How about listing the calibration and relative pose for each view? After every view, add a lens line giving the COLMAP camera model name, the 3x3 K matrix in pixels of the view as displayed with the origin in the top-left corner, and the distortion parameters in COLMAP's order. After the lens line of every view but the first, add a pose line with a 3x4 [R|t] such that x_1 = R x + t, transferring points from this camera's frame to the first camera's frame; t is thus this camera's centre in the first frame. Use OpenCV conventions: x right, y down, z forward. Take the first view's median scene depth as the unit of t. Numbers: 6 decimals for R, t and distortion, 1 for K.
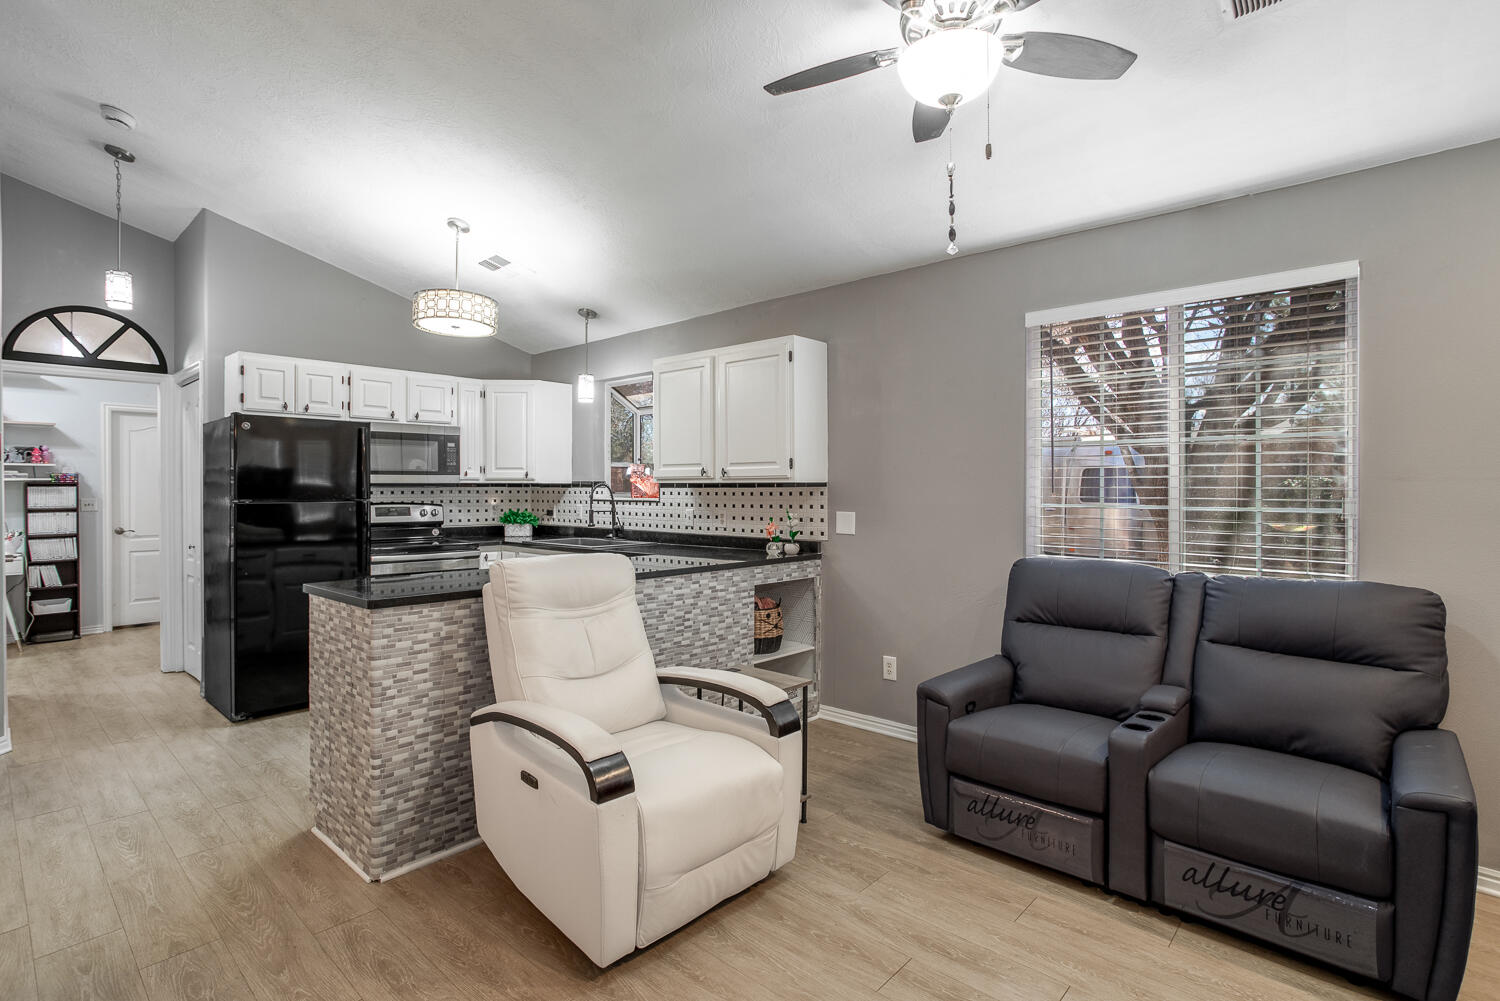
lens RADIAL K [[738.0, 0, 746.7], [0, 738.0, 489.8], [0, 0, 1]] dist [-0.049461, 0.033552]
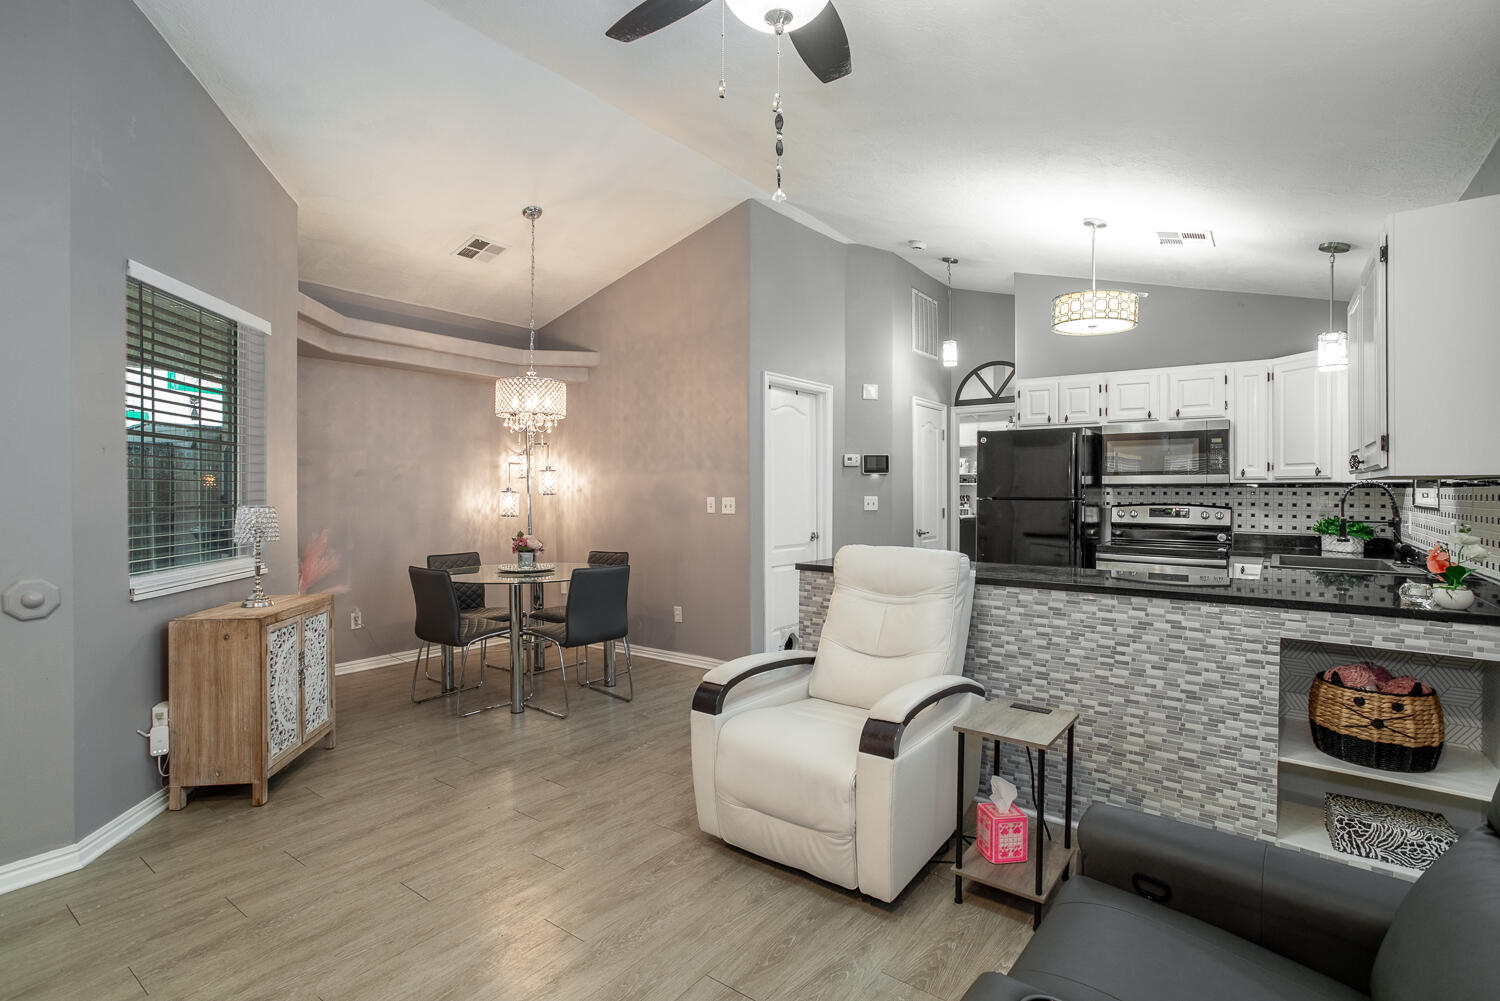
lens RADIAL K [[738.0, 0, 746.7], [0, 738.0, 489.8], [0, 0, 1]] dist [-0.049461, 0.033552]
pose [[0.091901, -0.000172, -0.995768, 0.439392], [-0.005073, 0.999987, -0.000641, 0.002532], [0.995755, 0.005110, 0.091899, 0.351462]]
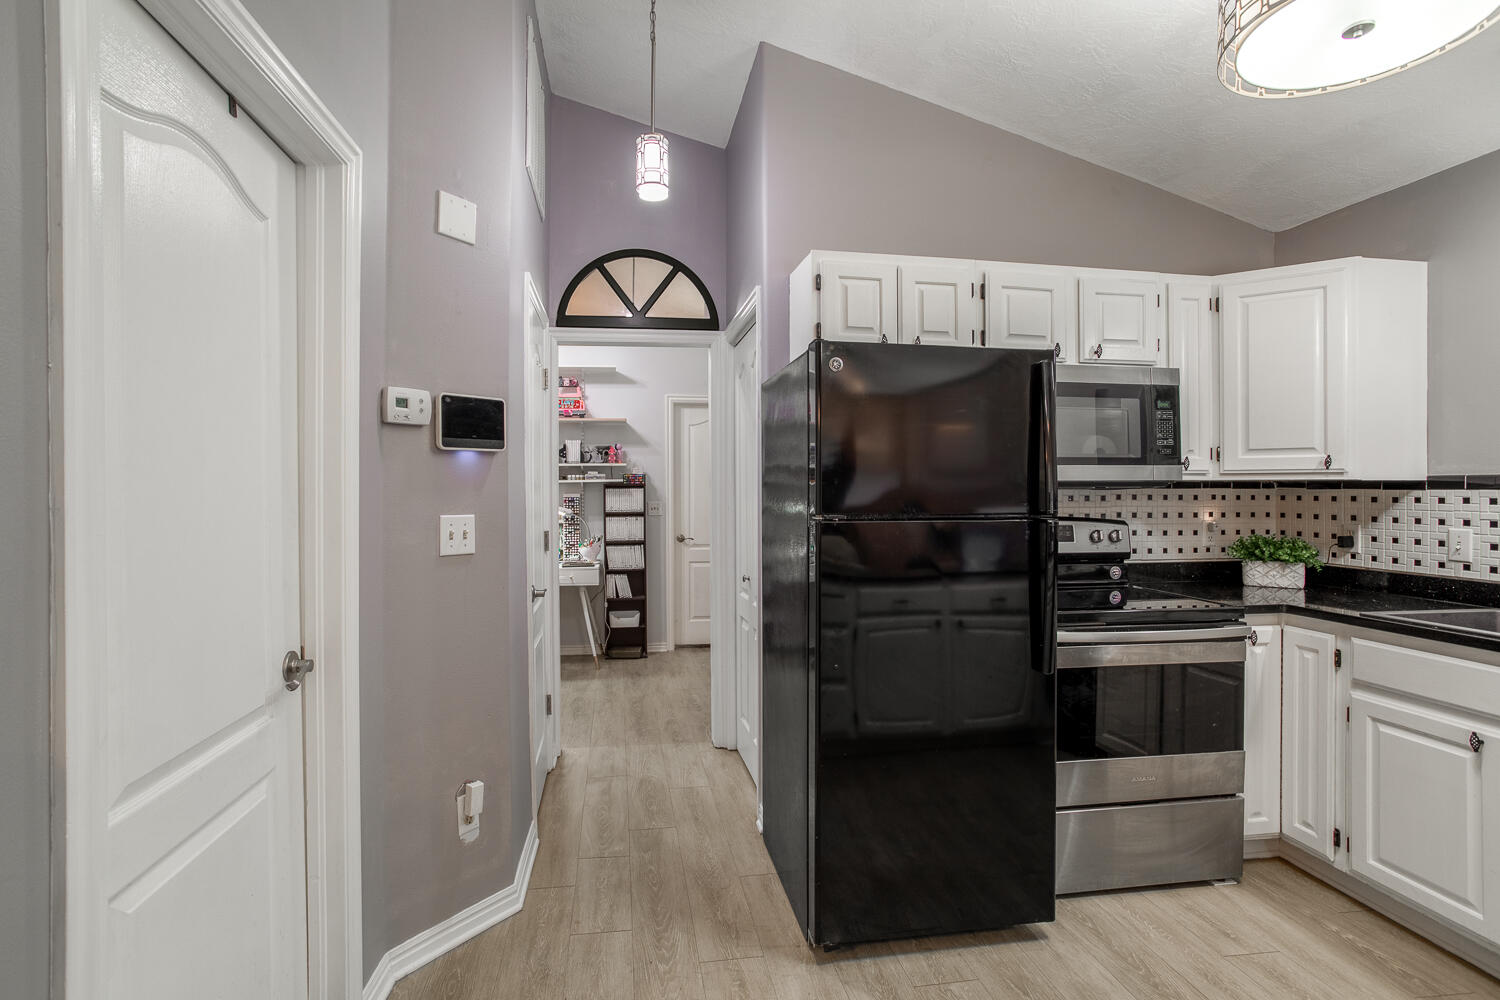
lens RADIAL K [[730.5, 0, 733.3], [0, 730.5, 483.7], [0, 0, 1]] dist [0.000224, 0.000211]
pose [[0.784190, -0.005128, -0.620500, -0.329615], [-0.001268, 0.999951, -0.009866, -0.001722], [0.620520, 0.008524, 0.784144, 0.429390]]
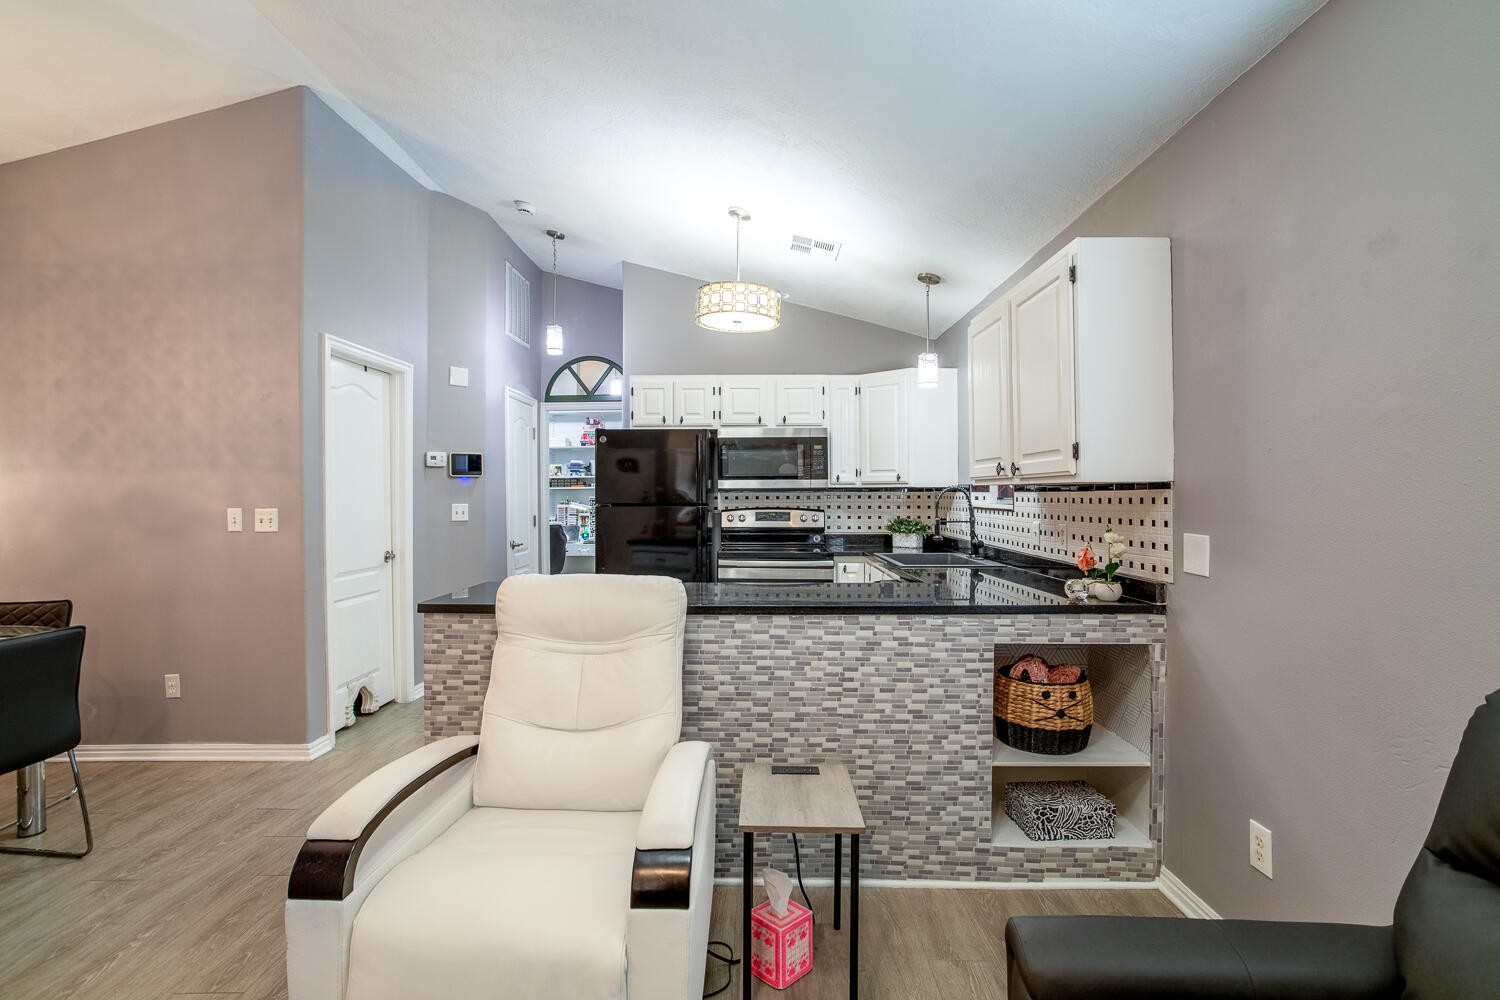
lens RADIAL K [[730.1, 0, 748.4], [0, 730.1, 494.1], [0, 0, 1]] dist [-0.060281, 0.039283]
pose [[0.662482, -0.001552, -0.749077, 0.249908], [0.001074, 0.999999, -0.001122, 0.000087], [0.749077, -0.000062, 0.662483, 0.311884]]
